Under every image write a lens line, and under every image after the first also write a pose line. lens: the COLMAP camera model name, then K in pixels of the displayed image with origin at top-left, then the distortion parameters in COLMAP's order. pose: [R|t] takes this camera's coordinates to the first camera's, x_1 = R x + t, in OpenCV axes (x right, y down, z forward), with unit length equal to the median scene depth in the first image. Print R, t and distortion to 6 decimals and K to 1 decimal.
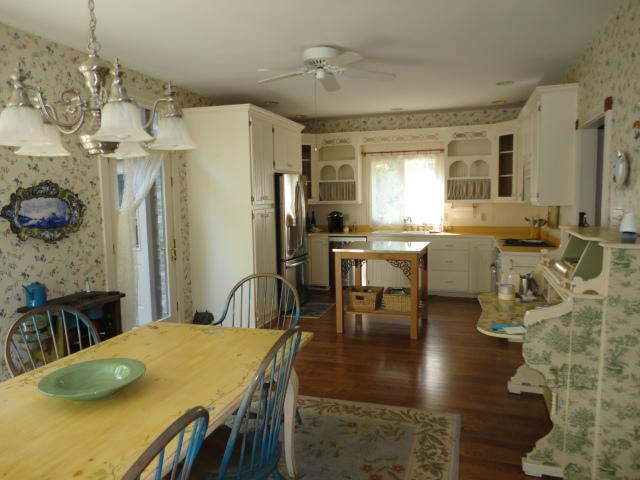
lens RADIAL K [[460.0, 0, 319.3], [0, 460.0, 240.4], [0, 0, 1]] dist [0.003911, -0.007328]
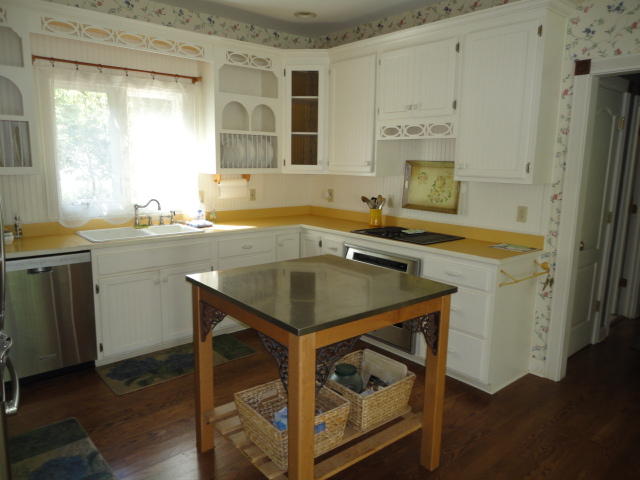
lens RADIAL K [[460.0, 0, 321.4], [0, 460.0, 241.0], [0, 0, 1]] dist [0.003911, -0.007328]
pose [[0.520381, -0.124544, 0.844803, -0.161041], [0.058009, 0.992177, 0.110538, -0.054538], [-0.851962, -0.008515, 0.523535, 0.591807]]
